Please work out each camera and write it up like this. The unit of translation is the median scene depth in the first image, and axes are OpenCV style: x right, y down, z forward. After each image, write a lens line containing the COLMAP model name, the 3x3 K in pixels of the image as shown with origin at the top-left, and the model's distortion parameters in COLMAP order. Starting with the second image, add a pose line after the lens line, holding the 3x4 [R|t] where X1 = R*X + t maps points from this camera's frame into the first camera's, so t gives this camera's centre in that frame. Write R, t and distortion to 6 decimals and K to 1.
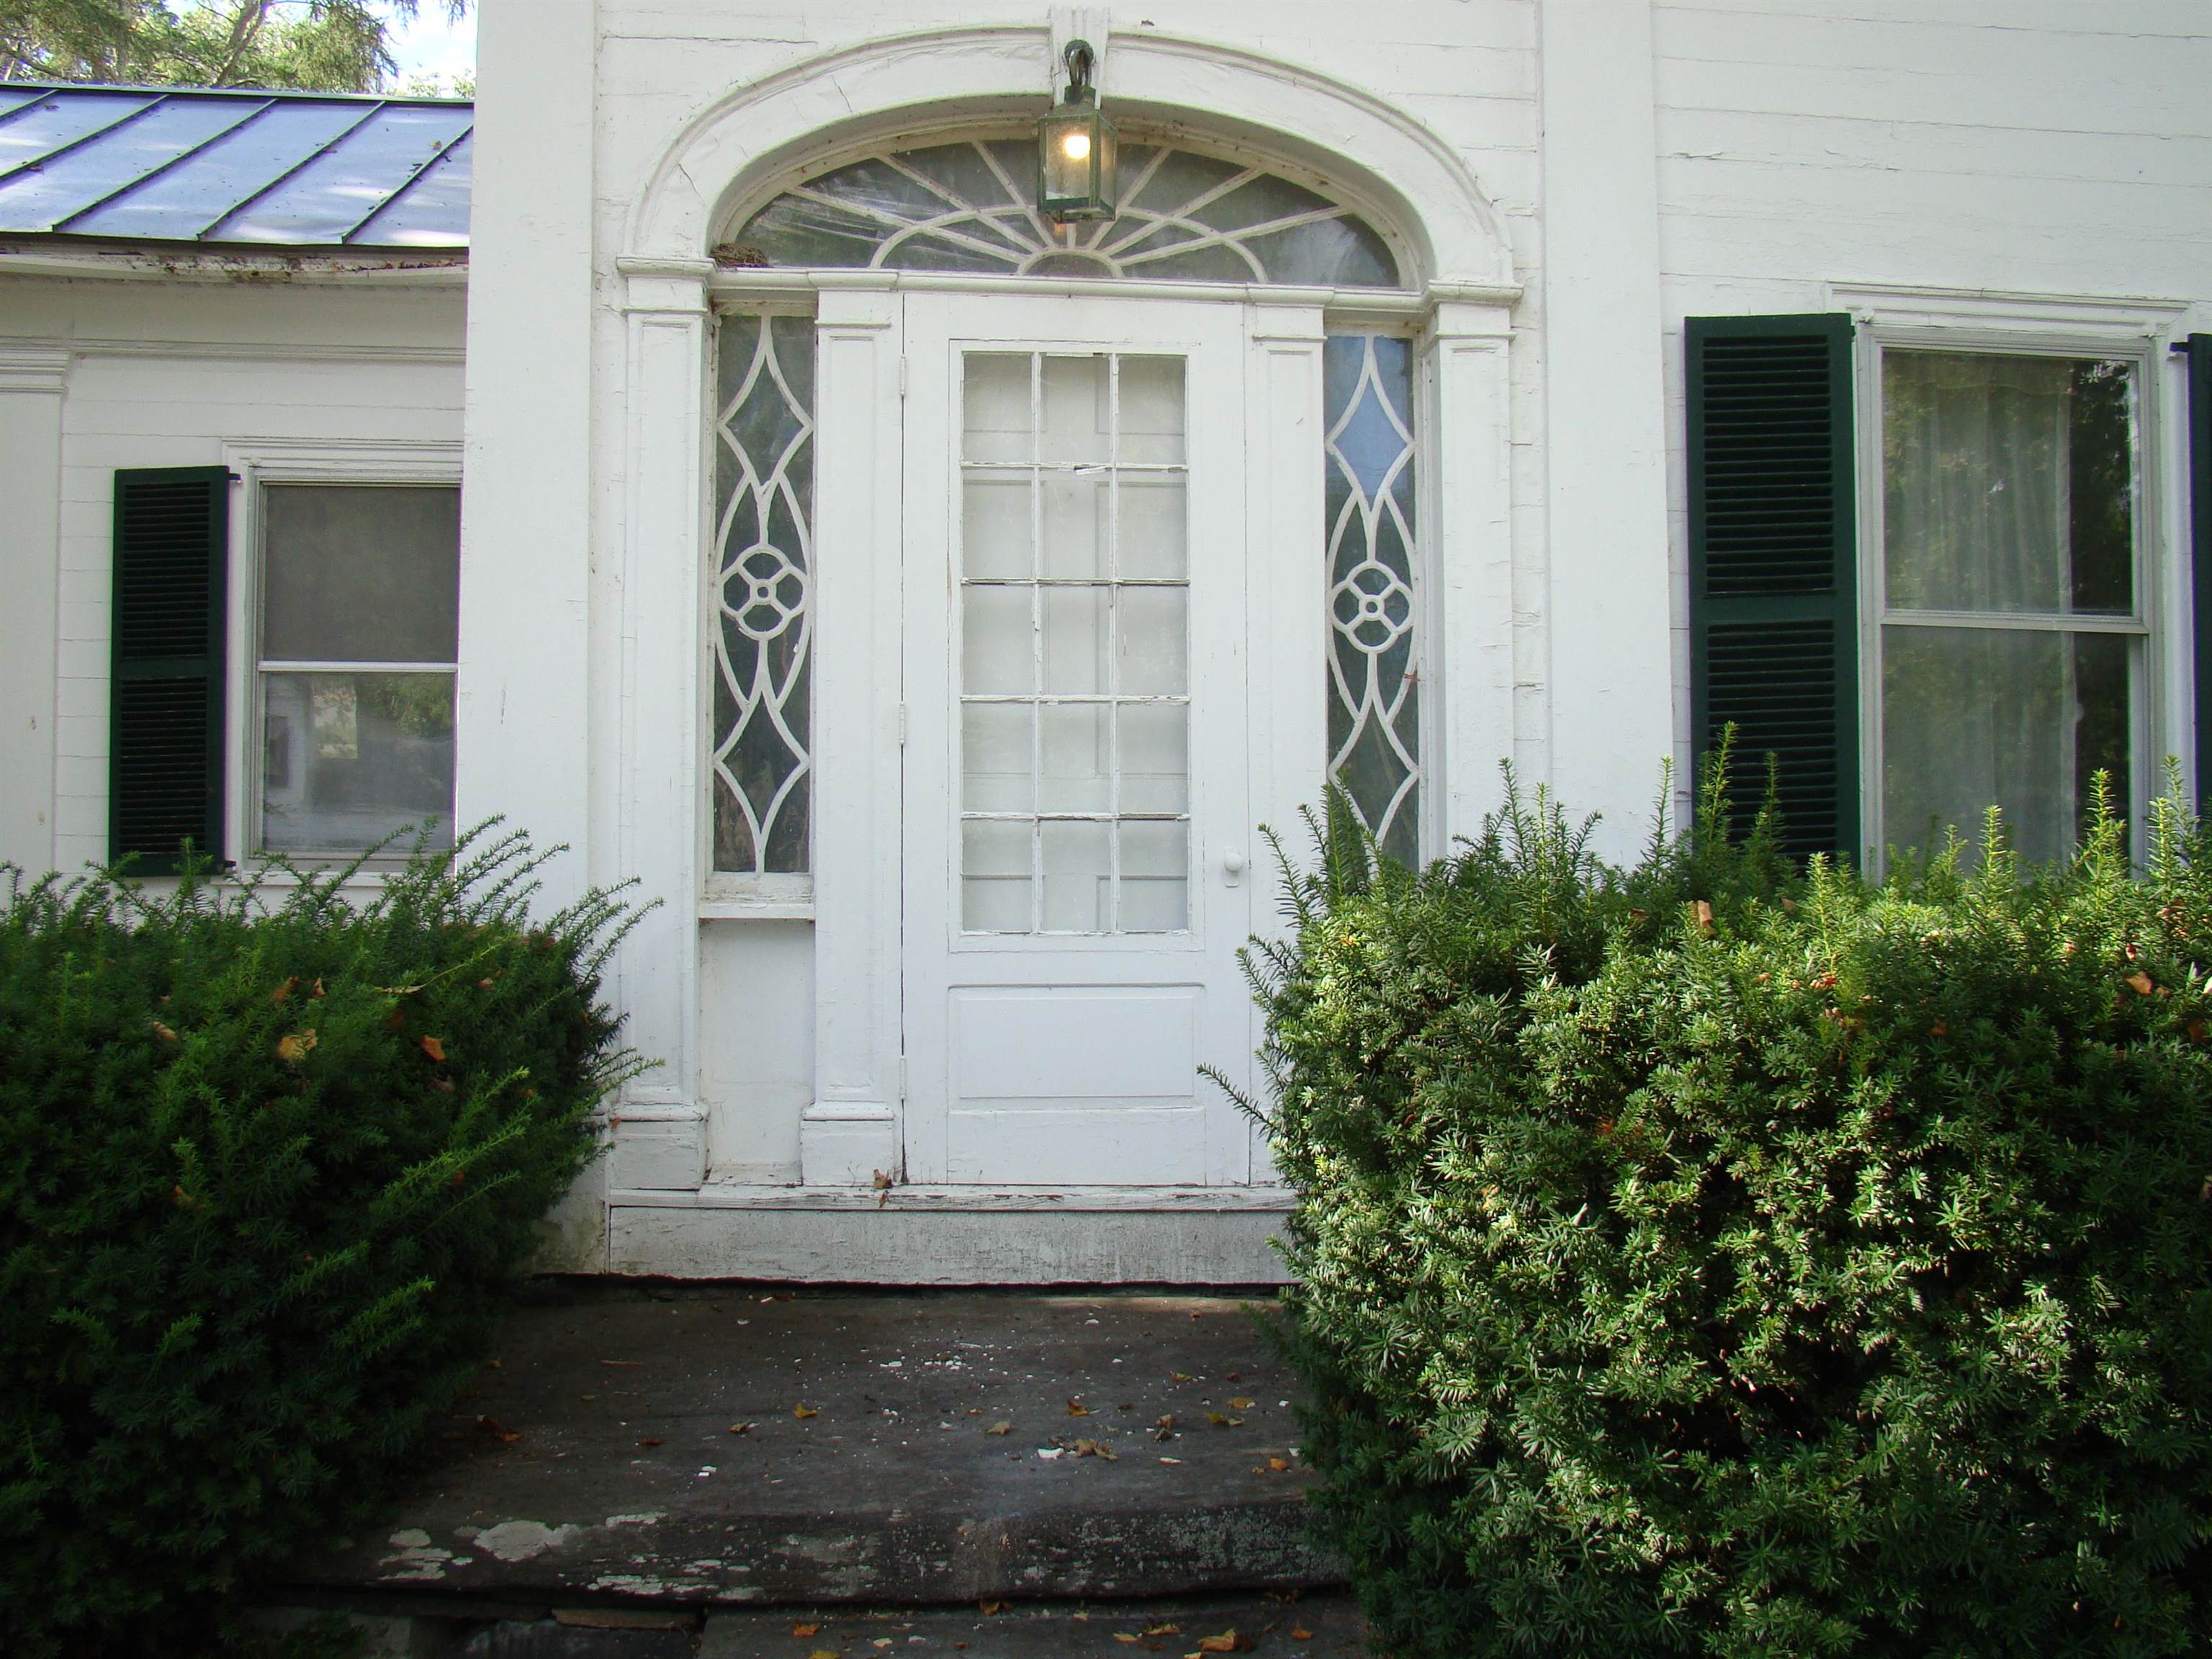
lens RADIAL K [[2224.5, 0, 1106.0], [0, 2224.5, 829.5], [0, 0, 1]] dist [-0.095575, 0.001903]
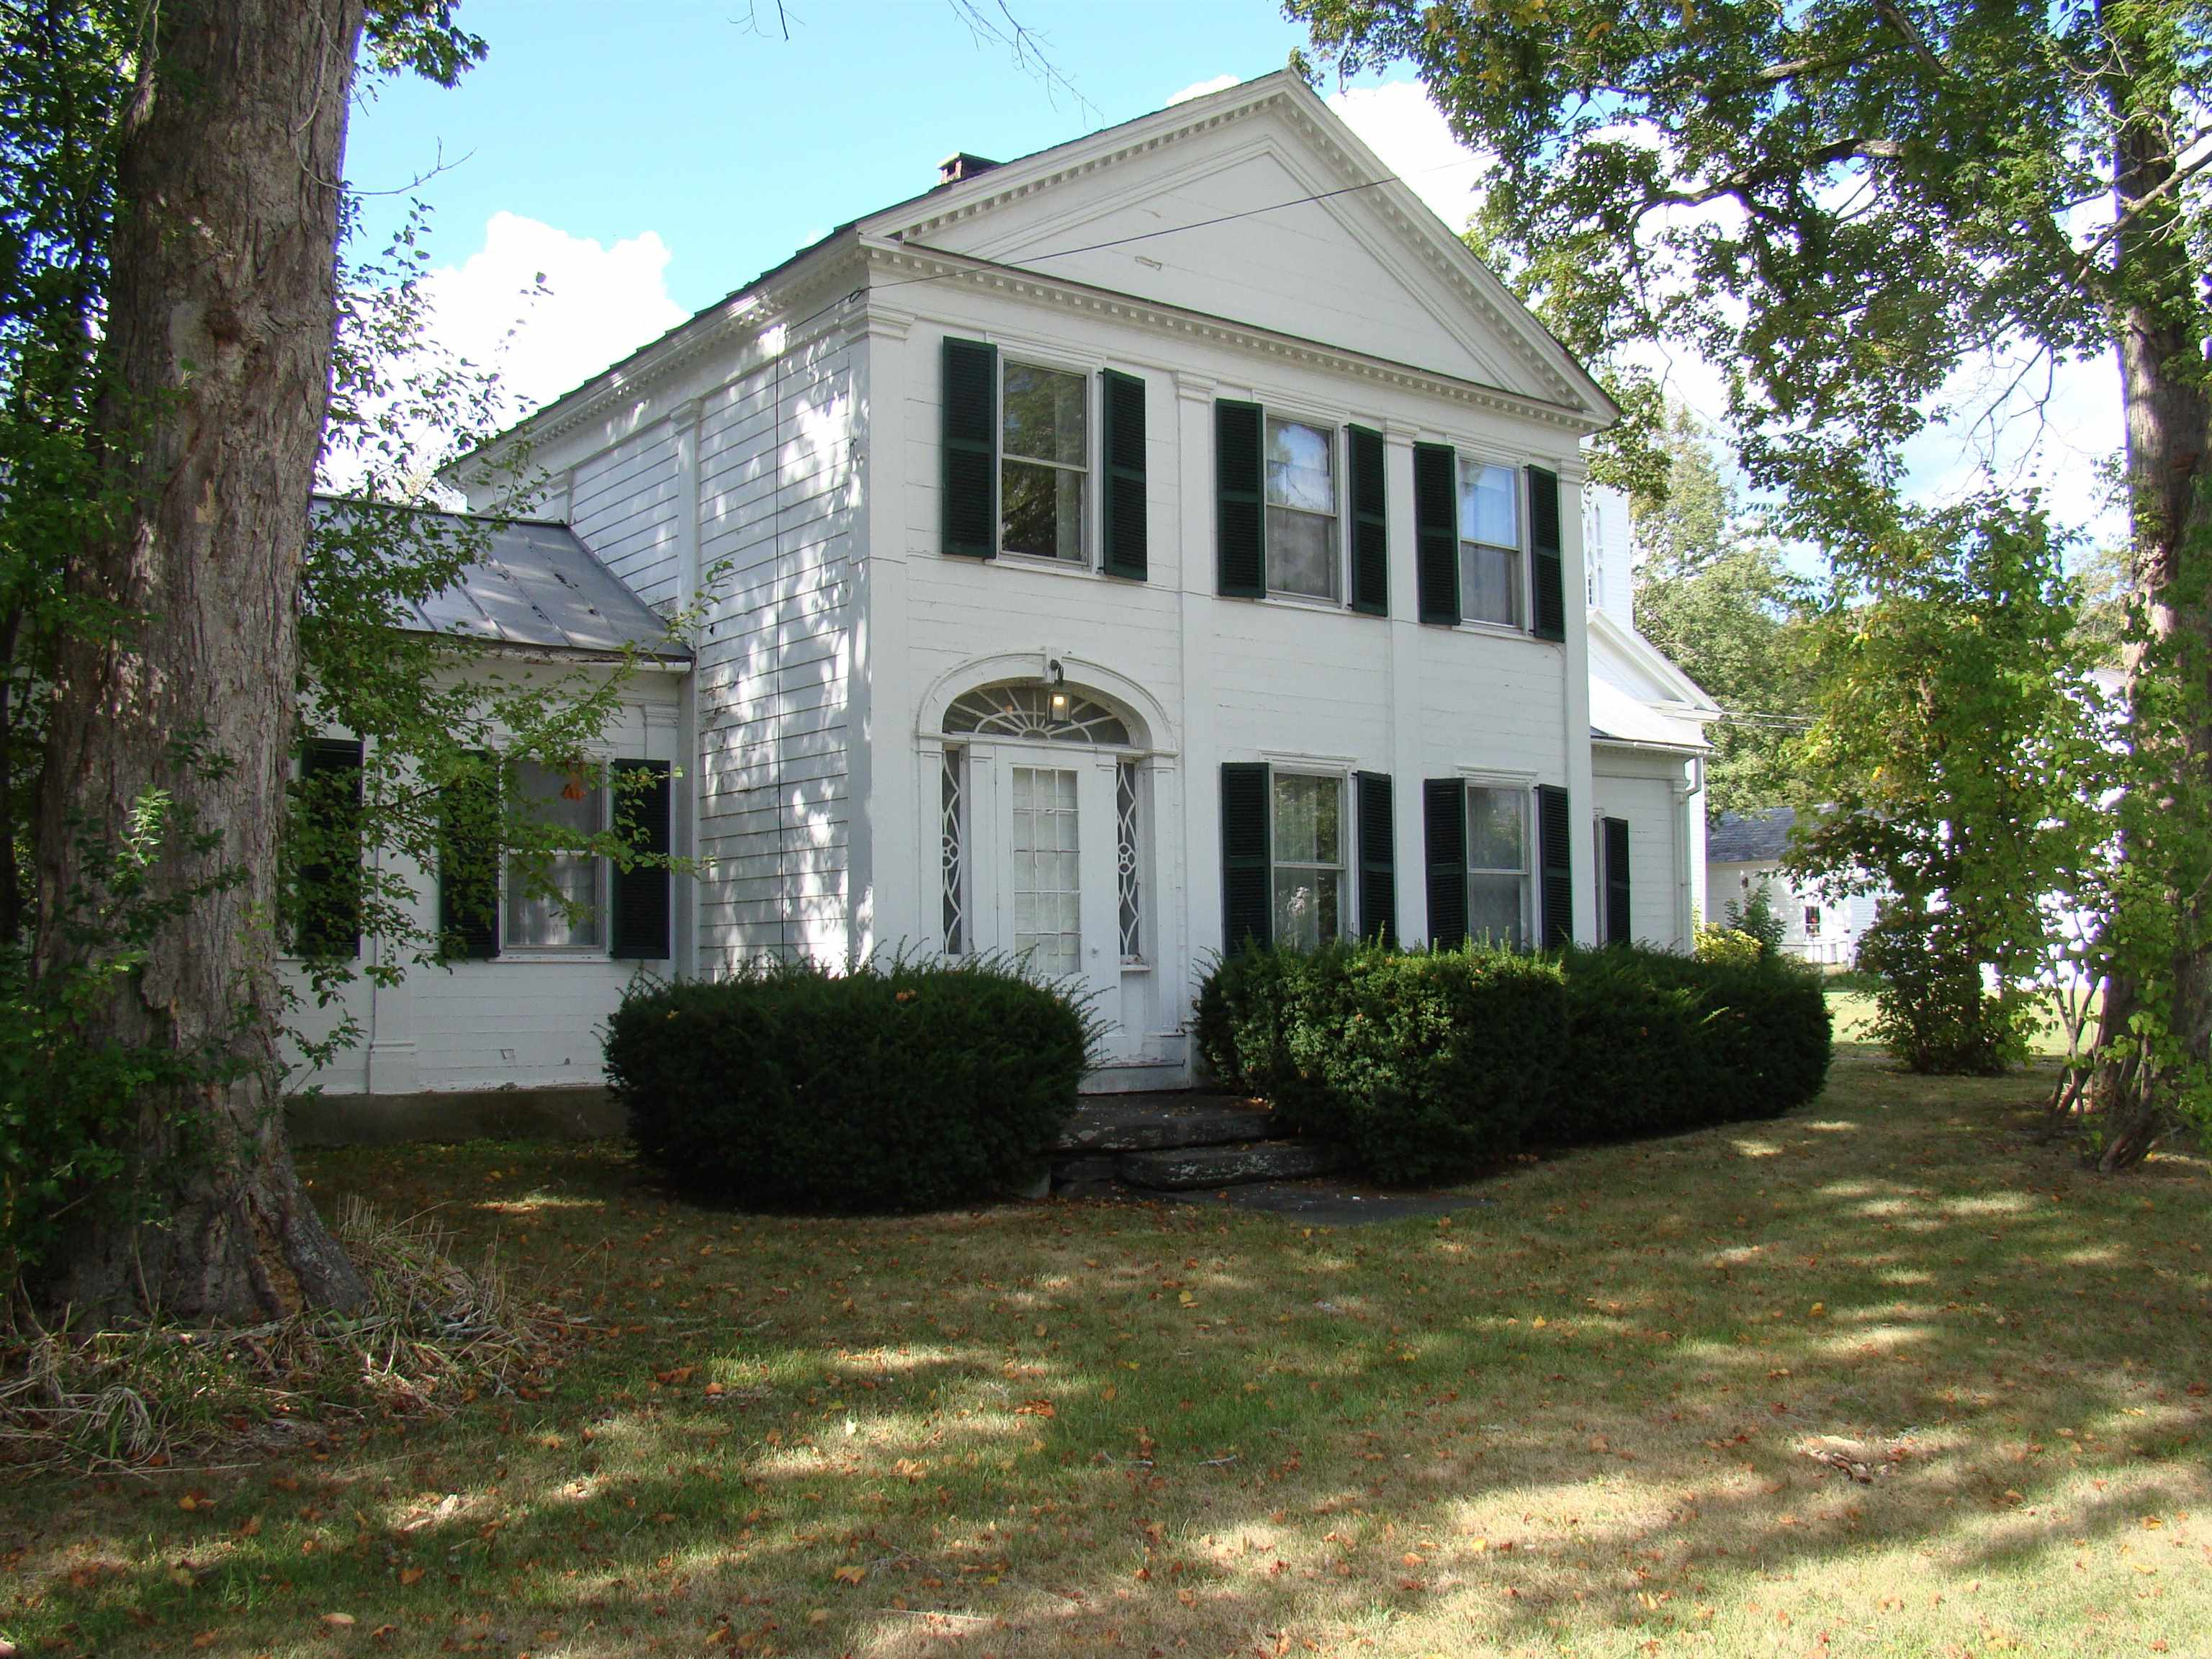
lens RADIAL K [[1967.8, 0, 1106.0], [0, 1967.8, 829.5], [0, 0, 1]] dist [-0.182483, 0.110405]
pose [[0.852345, 0.021168, 0.522551, -1.261160], [0.000190, 0.999168, -0.040785, -0.035229], [-0.522979, 0.034862, 0.851632, -1.179381]]
